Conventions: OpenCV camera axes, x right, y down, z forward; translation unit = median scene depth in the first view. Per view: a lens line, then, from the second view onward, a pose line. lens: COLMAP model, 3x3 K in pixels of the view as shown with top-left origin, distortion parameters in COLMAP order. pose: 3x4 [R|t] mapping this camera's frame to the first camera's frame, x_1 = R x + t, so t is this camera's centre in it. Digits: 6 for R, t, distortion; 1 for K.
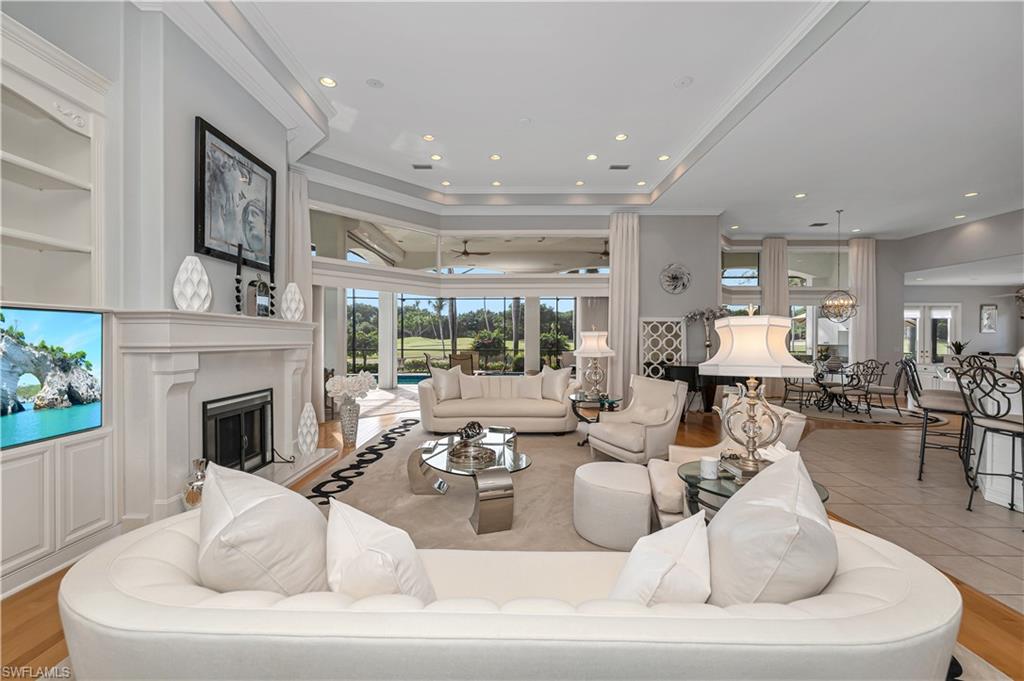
lens RADIAL K [[412.9, 0, 509.7], [0, 412.9, 340.8], [0, 0, 1]] dist [-0.006144, -0.000374]
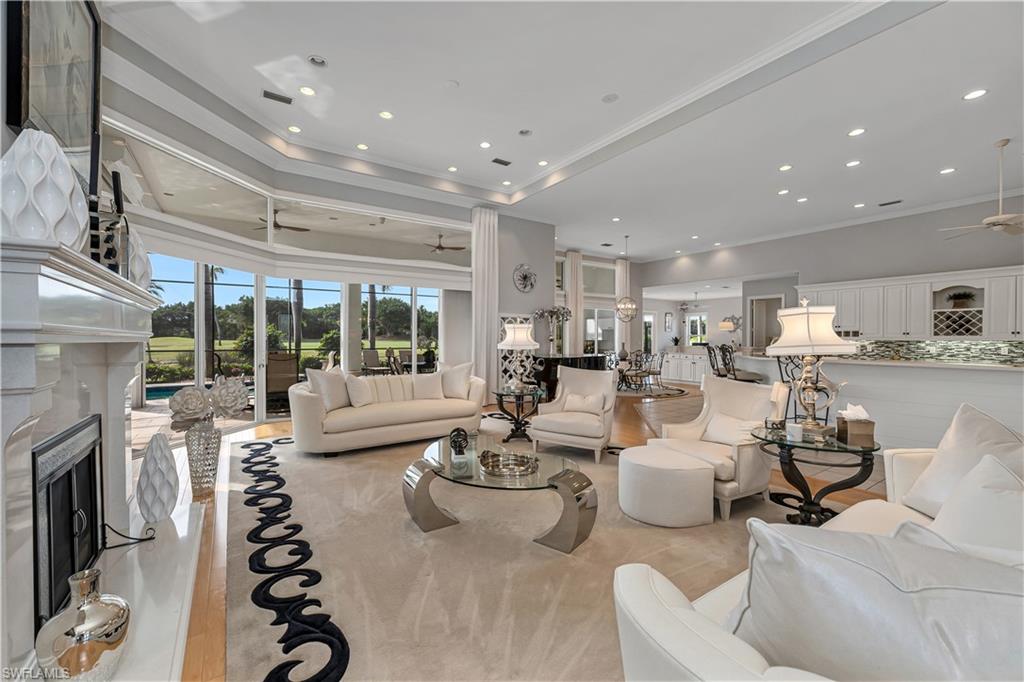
lens RADIAL K [[413.1, 0, 511.8], [0, 413.1, 341.2], [0, 0, 1]] dist [-0.004026, -0.000706]
pose [[0.824452, -0.004985, 0.565910, -0.256537], [0.003884, 0.999987, 0.003150, 0.010730], [-0.565918, -0.000399, 0.824461, 0.141645]]
